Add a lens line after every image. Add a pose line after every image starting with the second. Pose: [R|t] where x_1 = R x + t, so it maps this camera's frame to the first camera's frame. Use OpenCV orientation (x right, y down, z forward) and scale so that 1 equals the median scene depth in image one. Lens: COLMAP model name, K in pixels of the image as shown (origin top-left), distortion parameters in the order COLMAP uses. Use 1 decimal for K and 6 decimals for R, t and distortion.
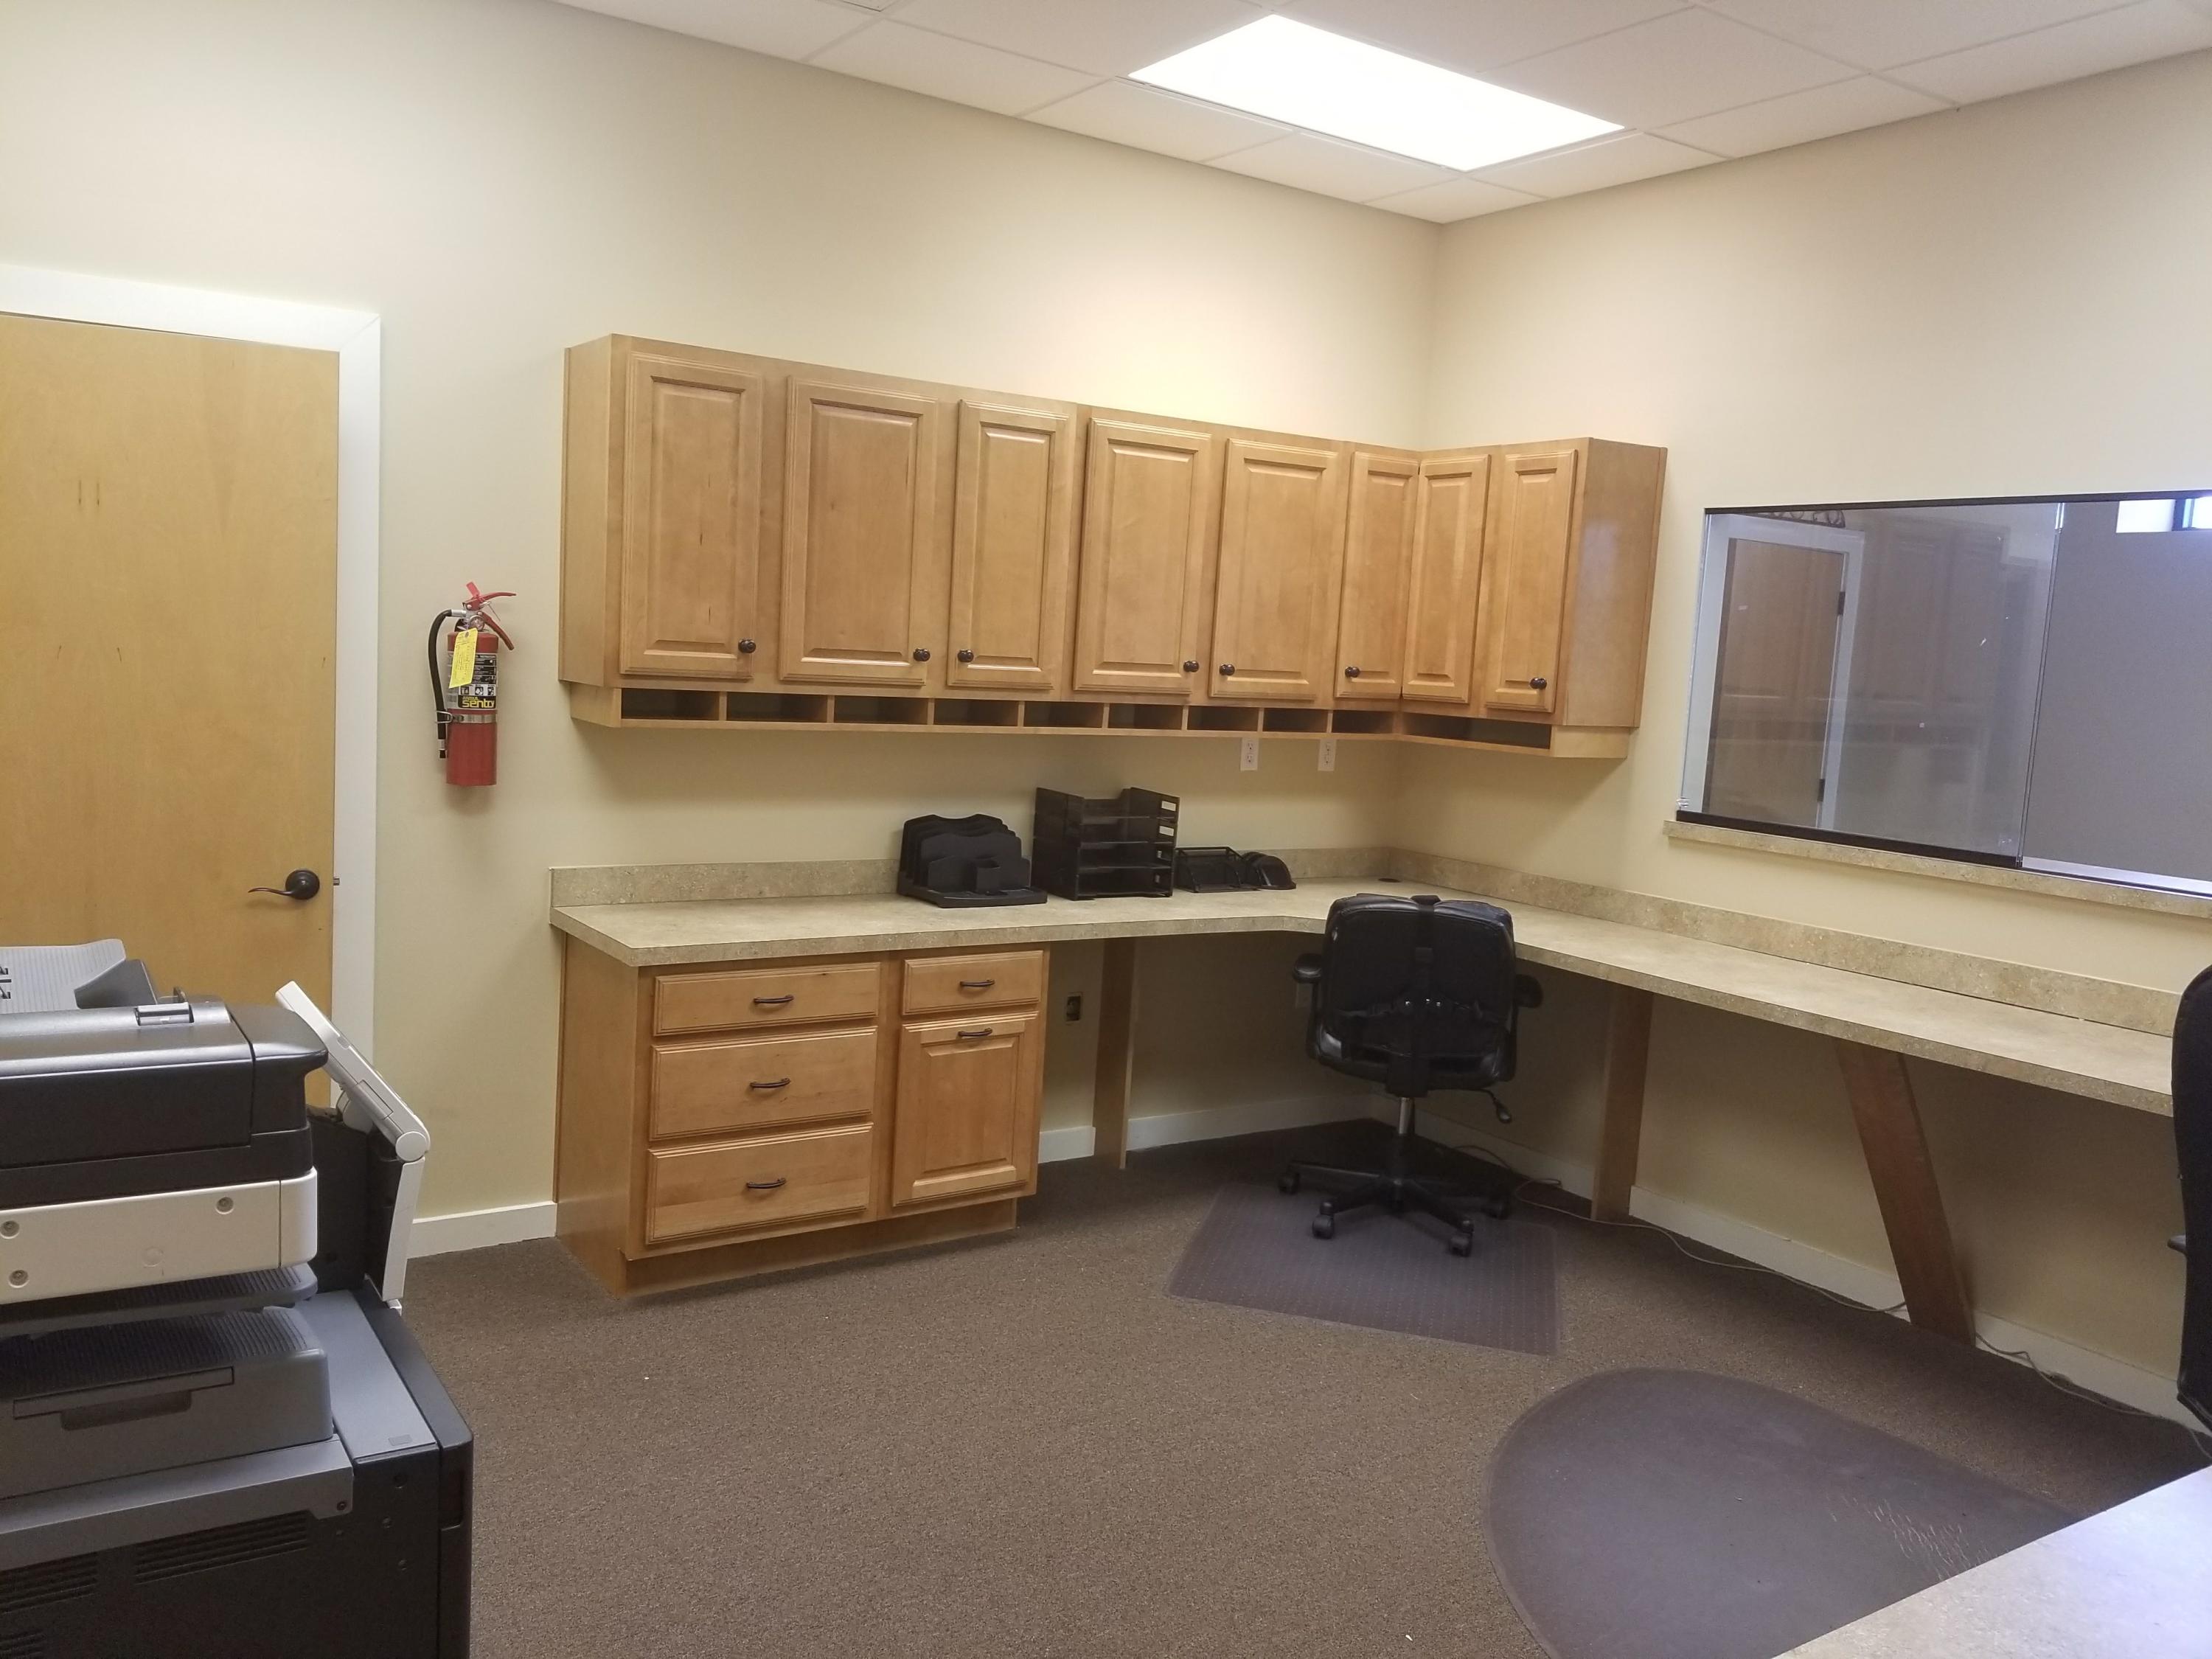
lens RADIAL K [[1748.1, 0, 1115.1], [0, 1748.1, 816.9], [0, 0, 1]] dist [0.079986, -0.165219]
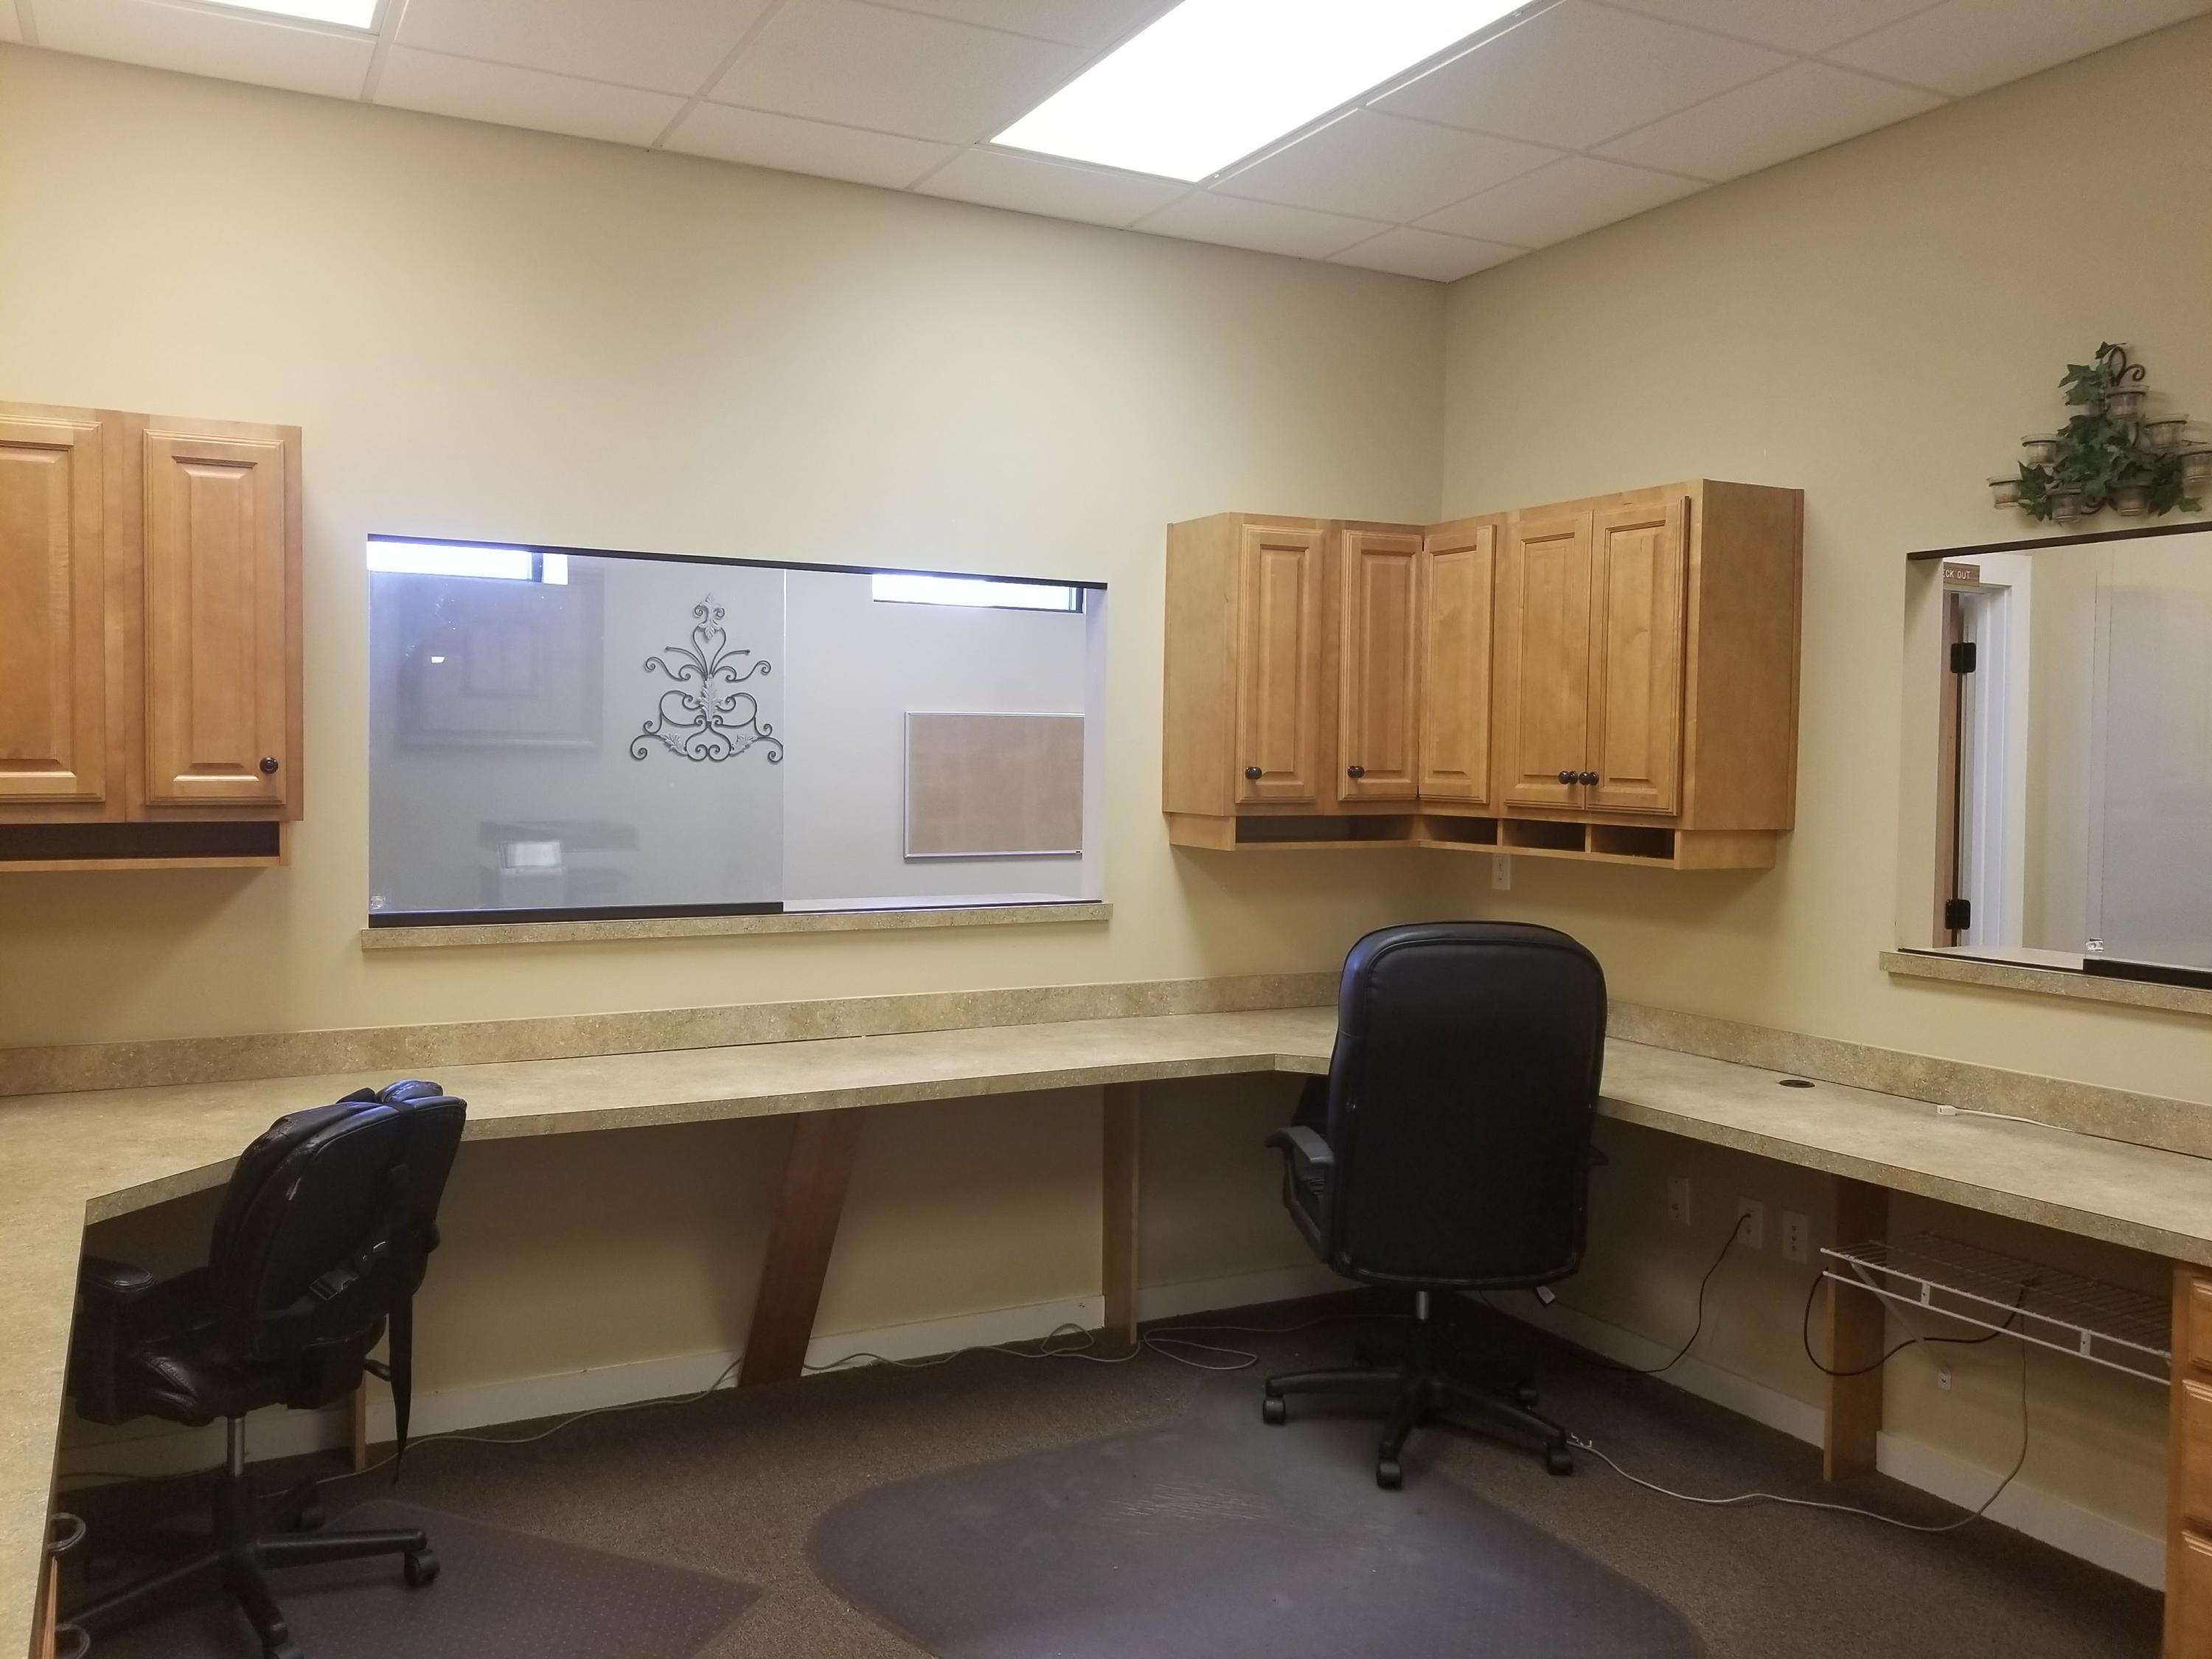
lens RADIAL K [[1530.8, 0, 1350.8], [0, 1530.8, 790.3], [0, 0, 1]] dist [0.088341, -0.057498]
pose [[0.149490, -0.077572, 0.985716, -0.344709], [0.094835, 0.993447, 0.063798, -0.070569], [-0.984205, 0.083943, 0.155867, 0.514936]]
